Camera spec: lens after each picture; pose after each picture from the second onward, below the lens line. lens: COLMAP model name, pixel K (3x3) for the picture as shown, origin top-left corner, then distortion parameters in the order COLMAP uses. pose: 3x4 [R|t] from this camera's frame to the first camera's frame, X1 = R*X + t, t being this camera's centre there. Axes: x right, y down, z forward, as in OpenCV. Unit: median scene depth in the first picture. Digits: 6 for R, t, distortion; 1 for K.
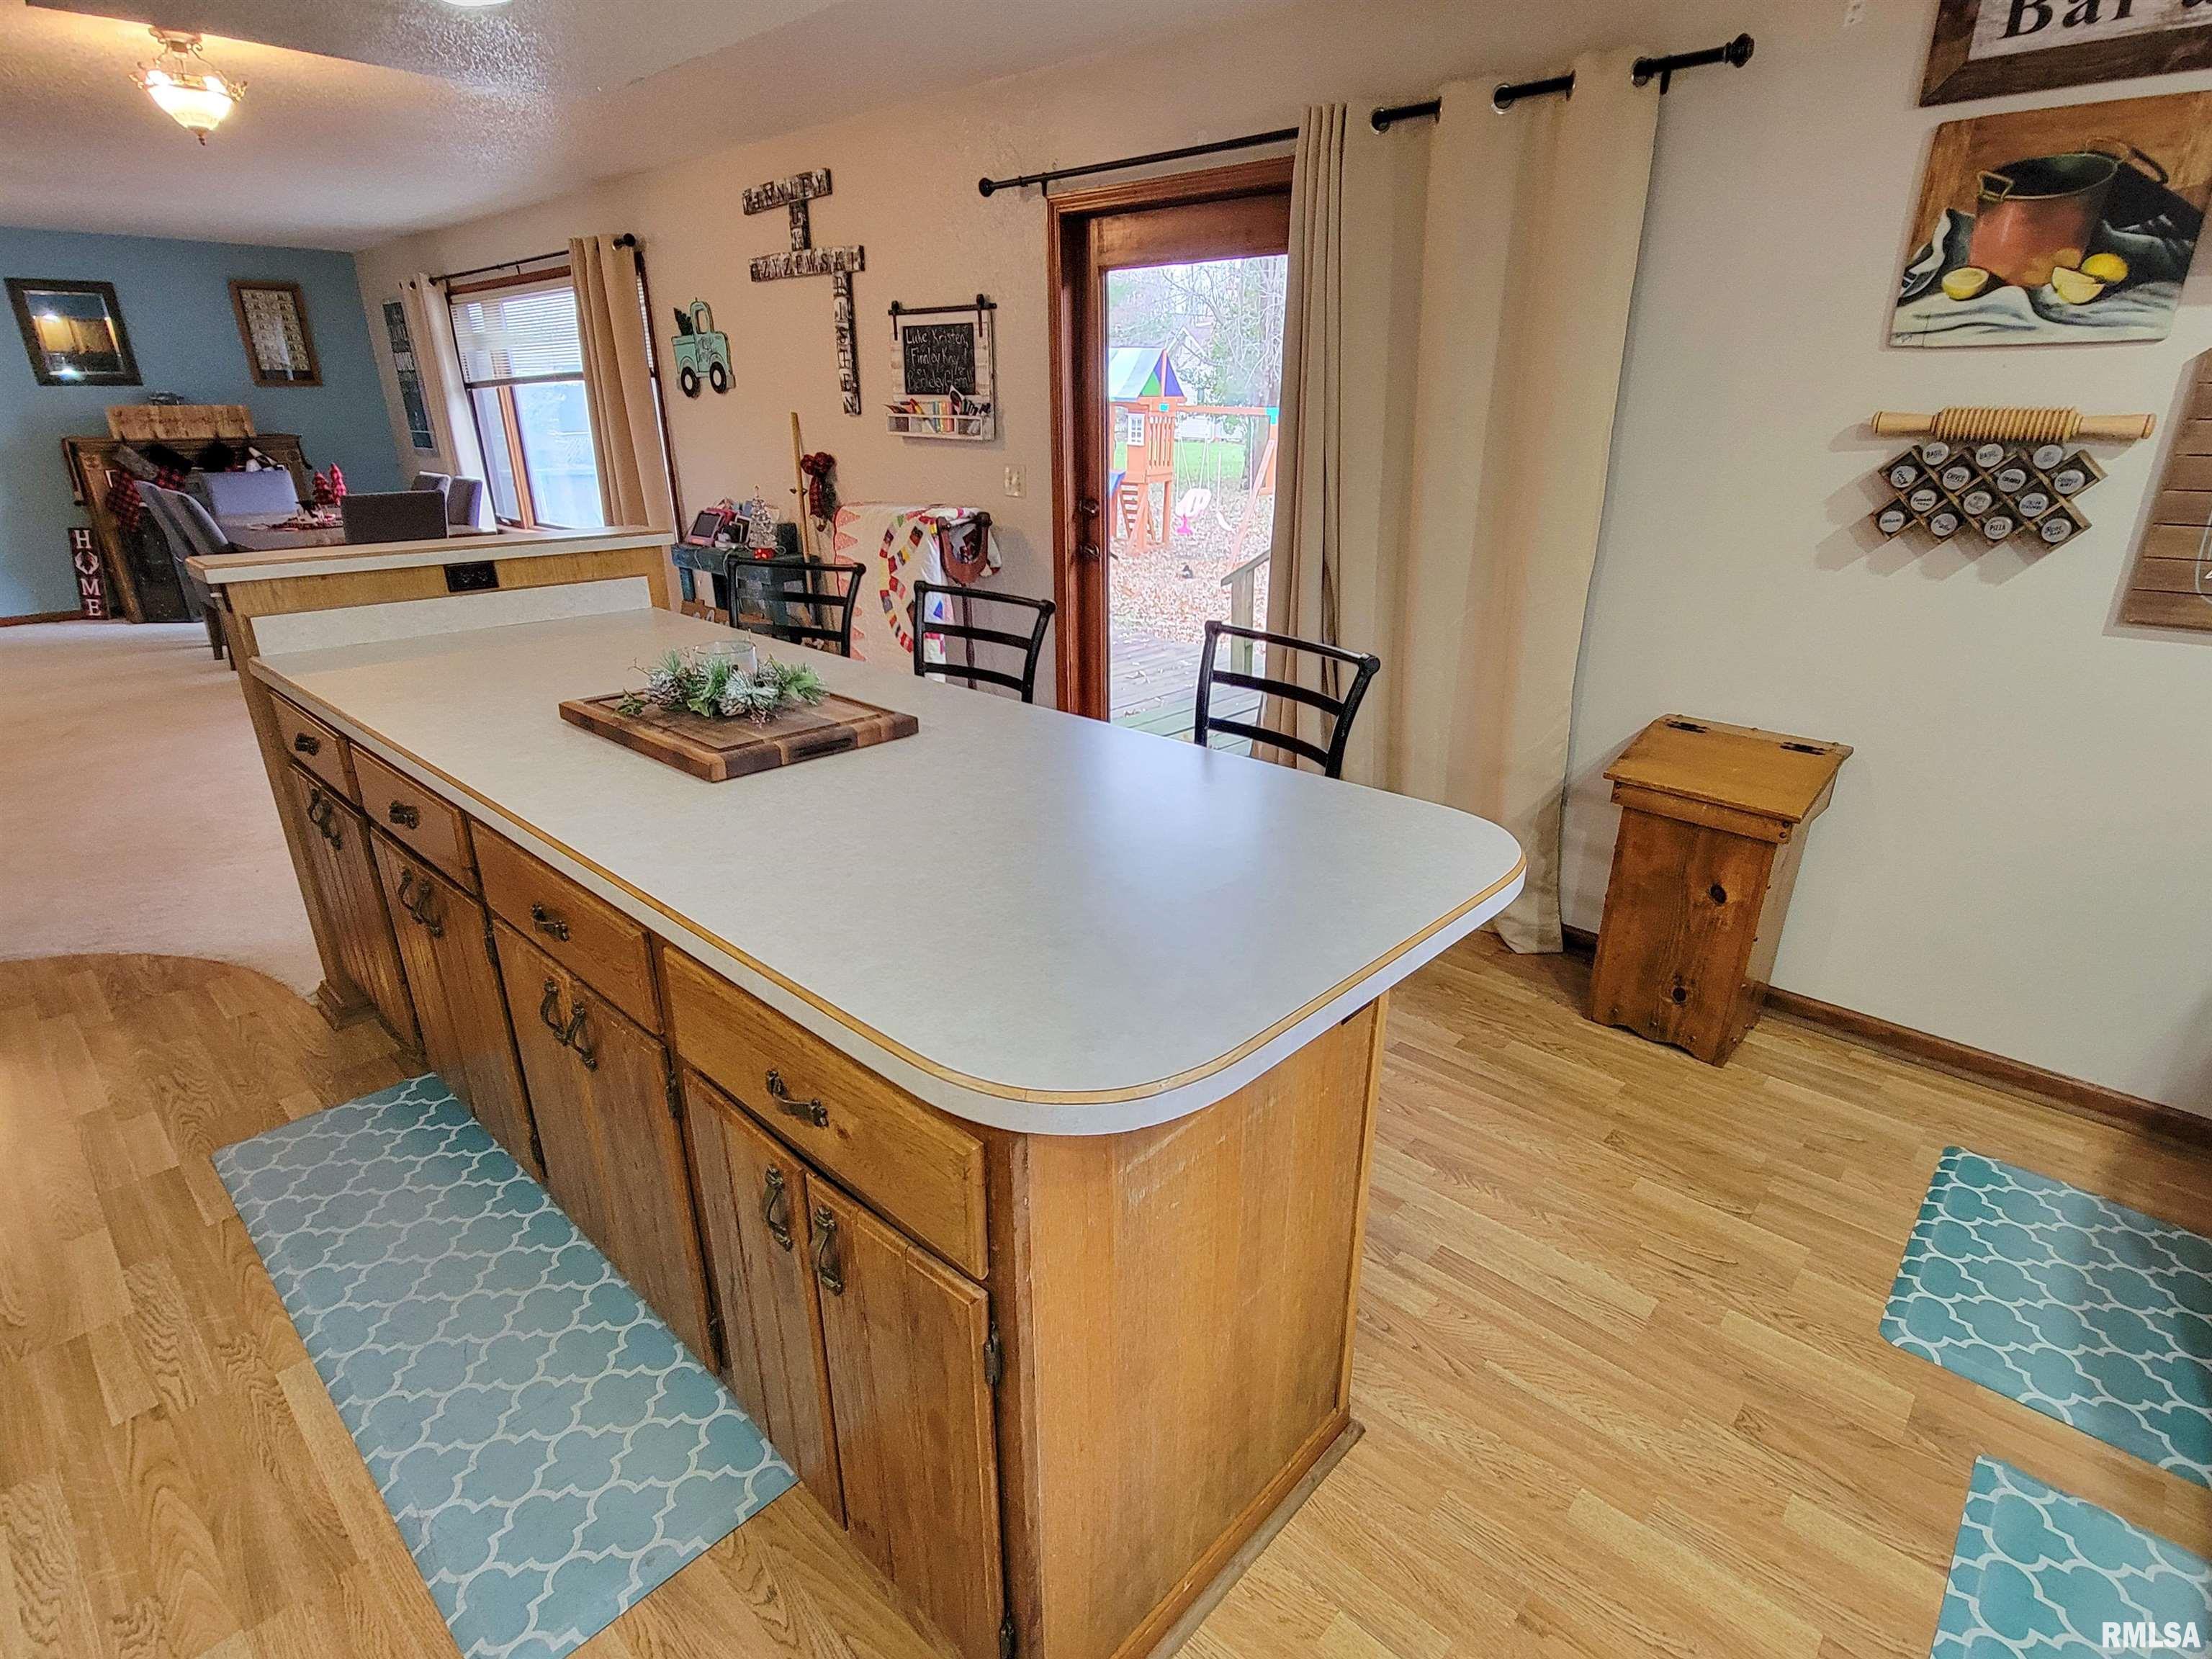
lens RADIAL K [[1129.7, 0, 1109.2], [0, 1129.7, 839.9], [0, 0, 1]] dist [-0.000903, 0.002586]
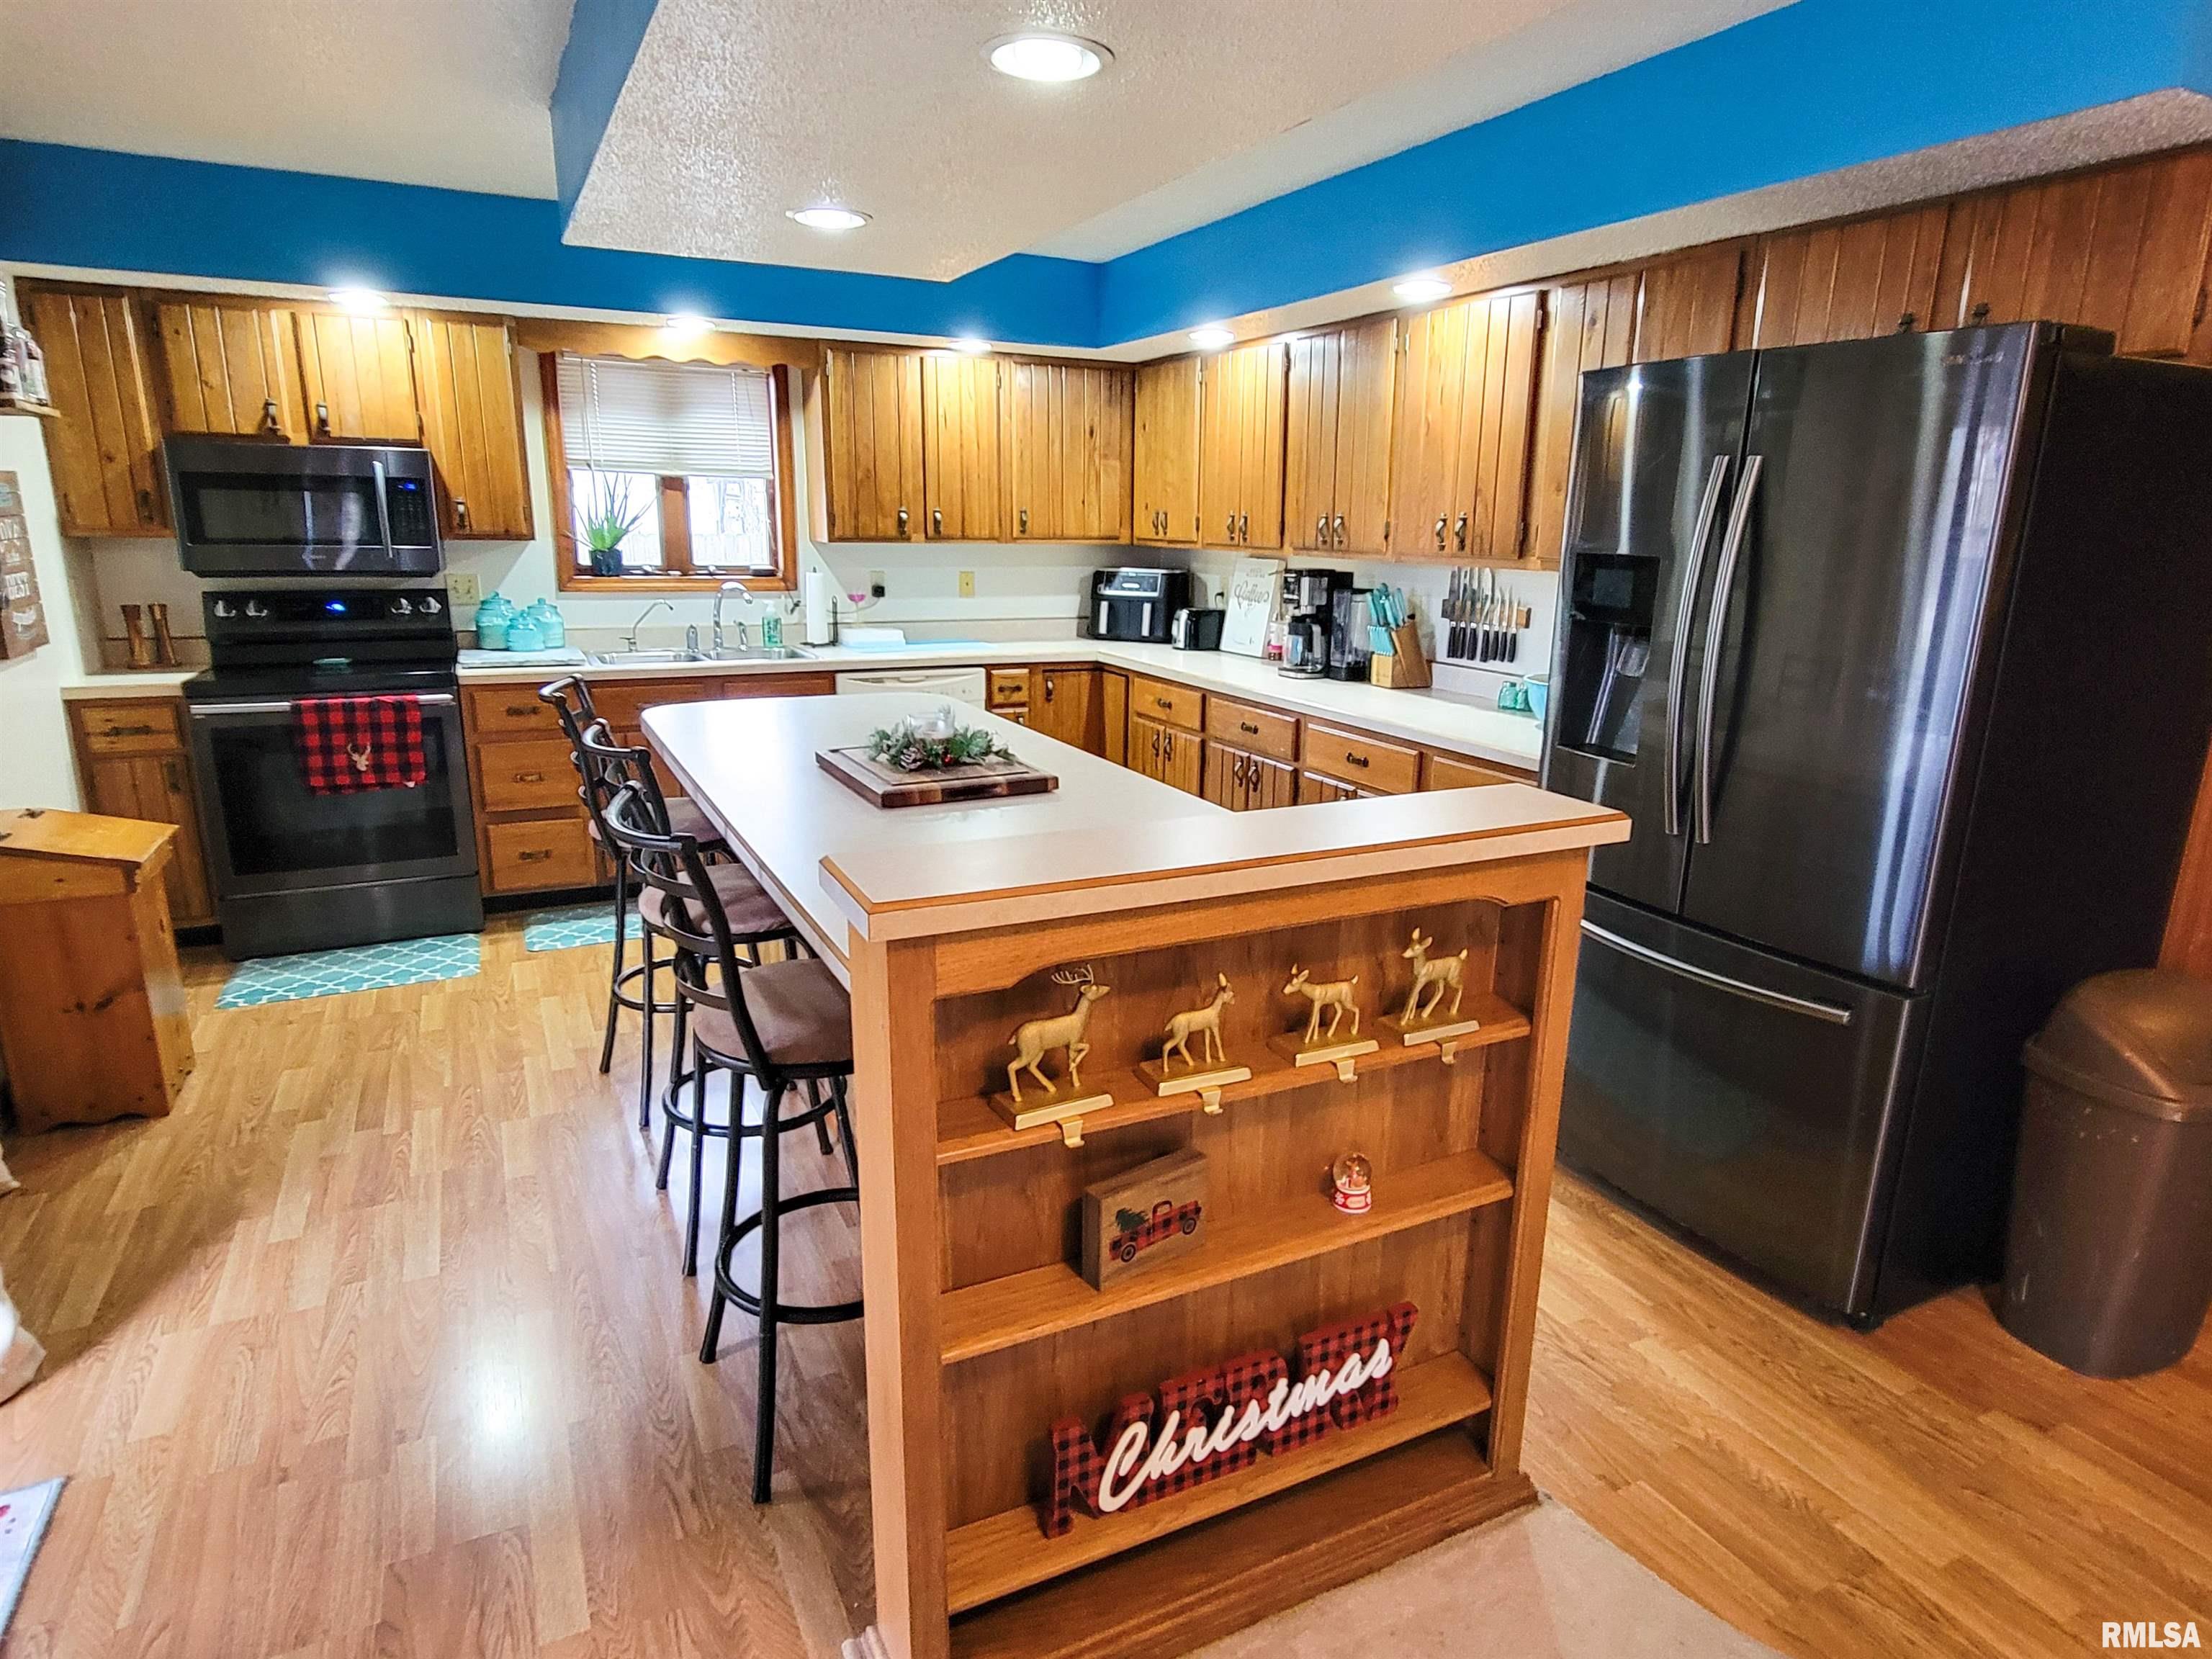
lens RADIAL K [[1259.1, 0, 1128.4], [0, 1259.1, 846.5], [0, 0, 1]] dist [0.000510, -0.004289]
pose [[-0.940993, -0.102638, 0.322487, -0.473553], [0.107654, 0.812623, 0.572760, -0.387372], [-0.320847, 0.573680, -0.753623, 0.961835]]
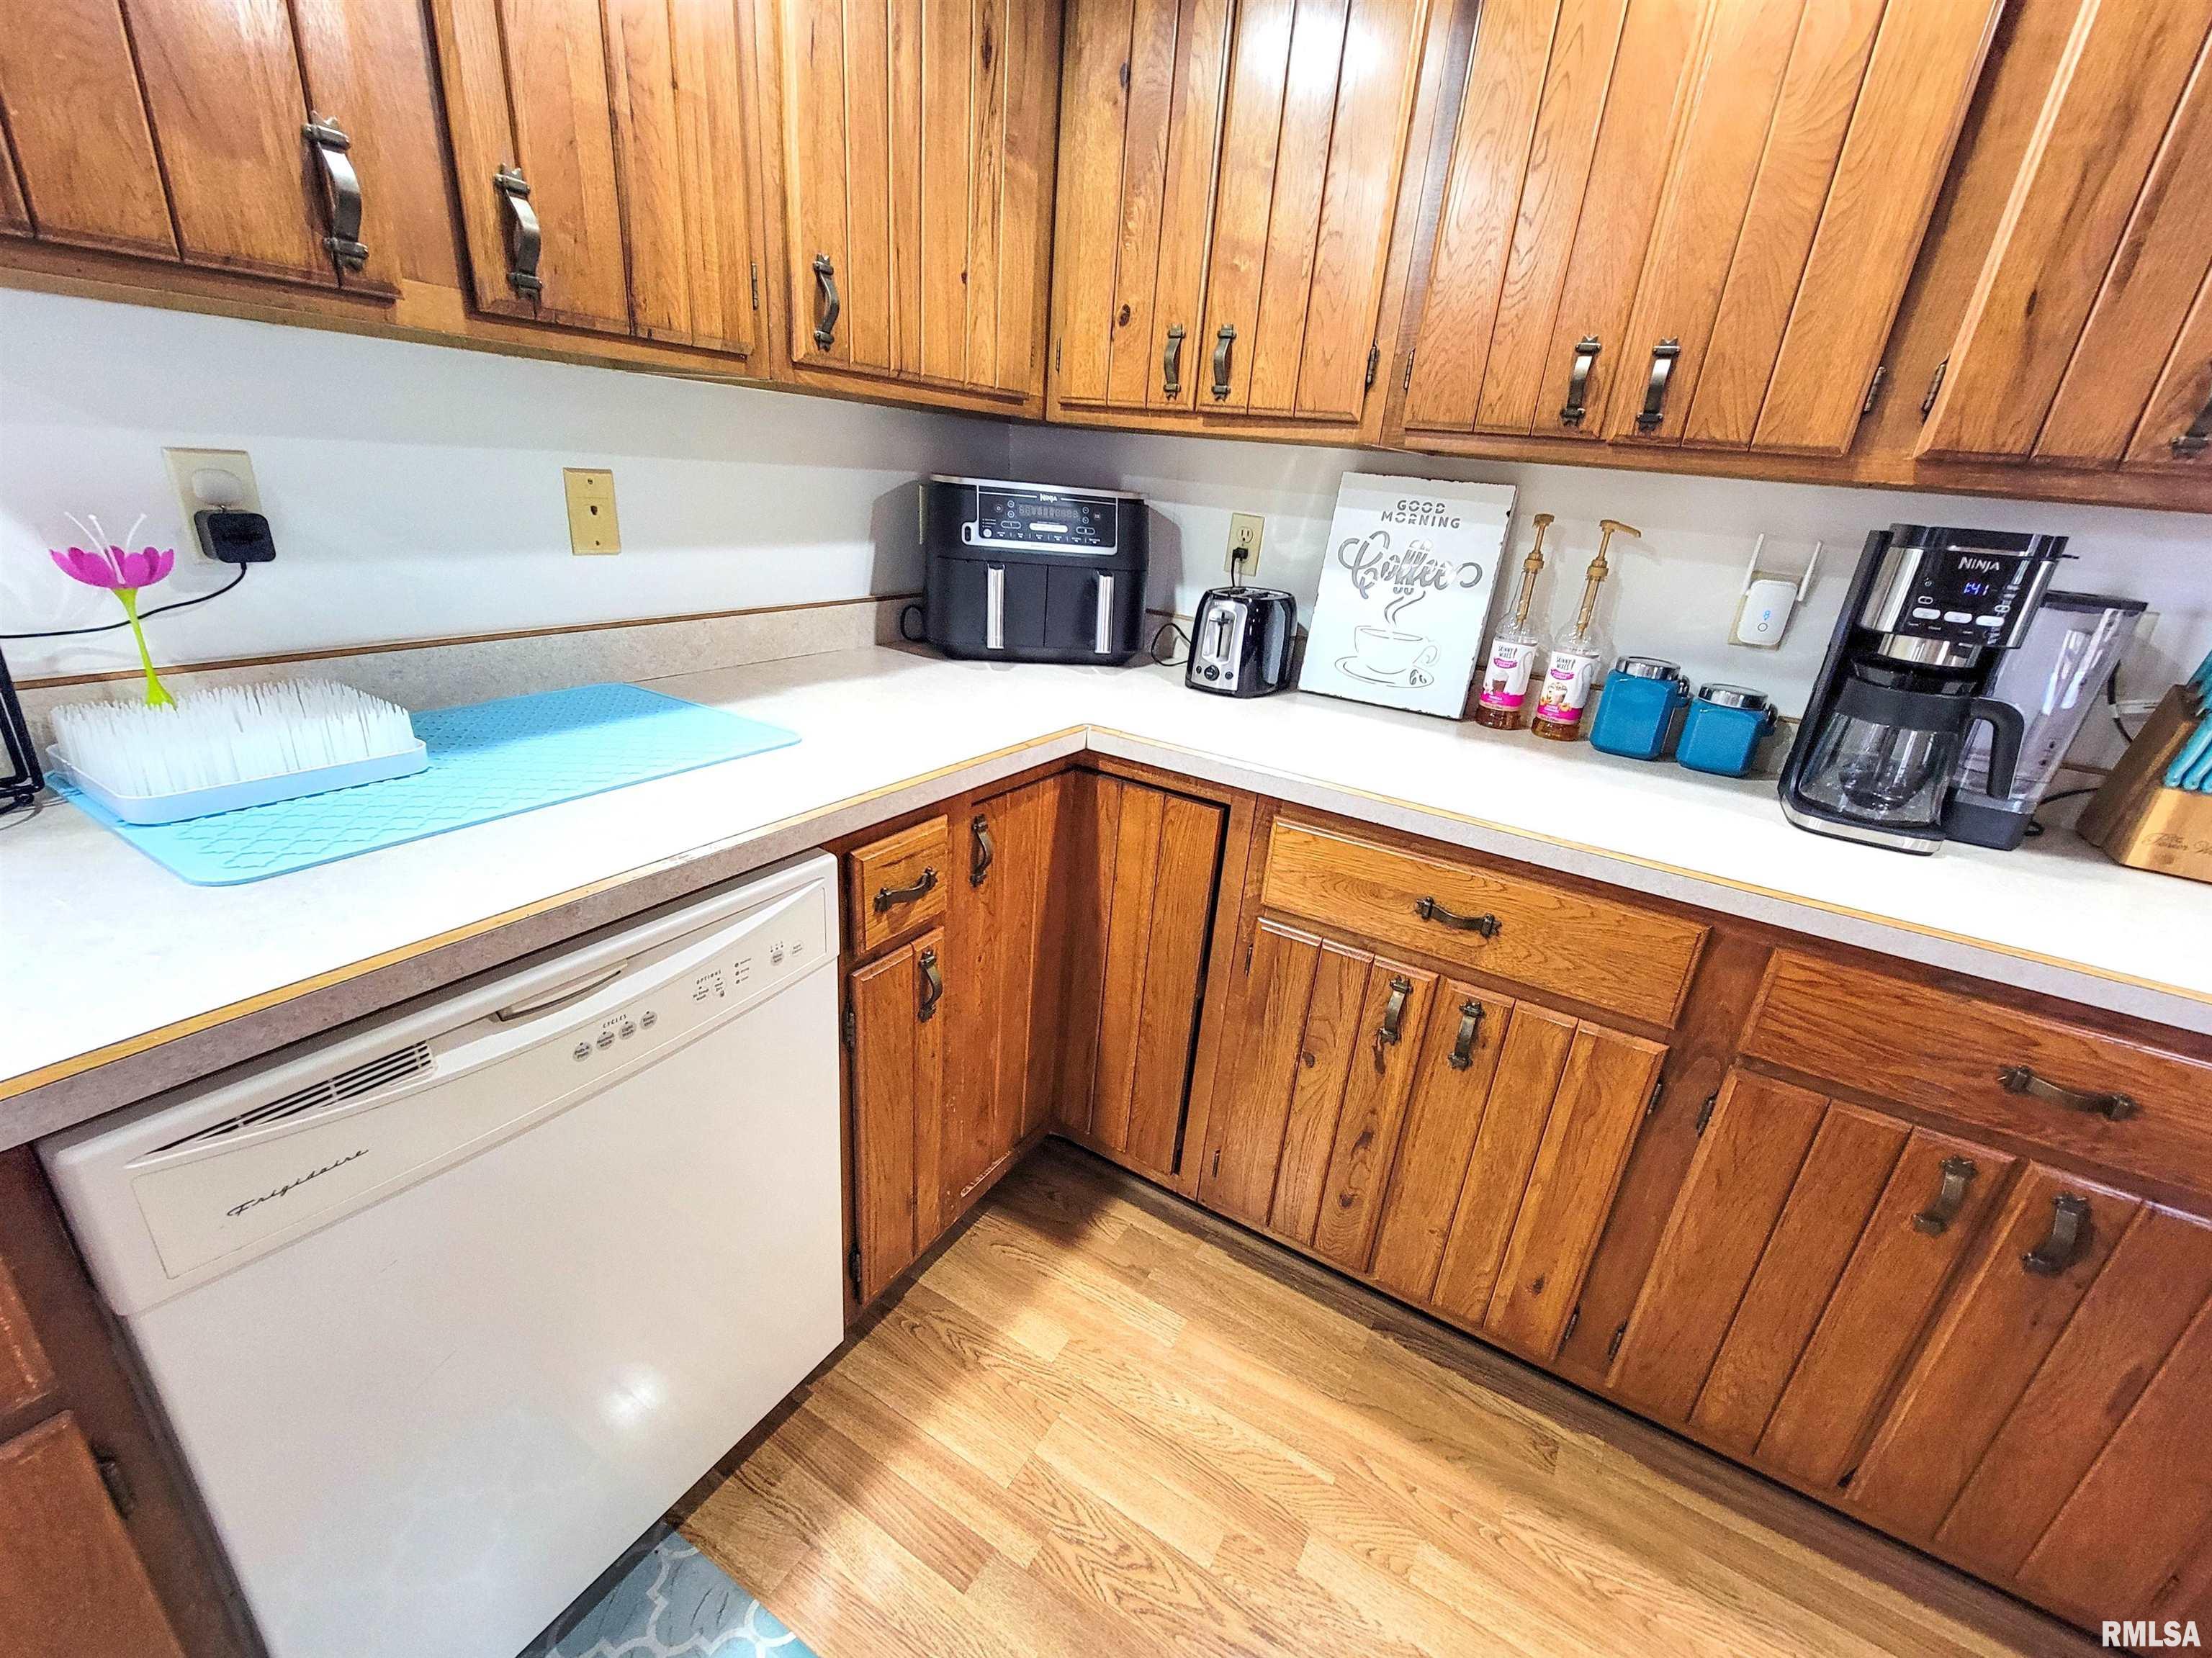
lens RADIAL K [[919.6, 0, 1105.0], [0, 919.6, 837.6], [0, 0, 1]] dist [-0.003611, -0.000180]
pose [[-0.971708, 0.005397, -0.236126, 0.064085], [-0.160702, 0.717541, 0.677724, -0.017686], [0.173088, 0.696495, -0.696373, 0.156216]]
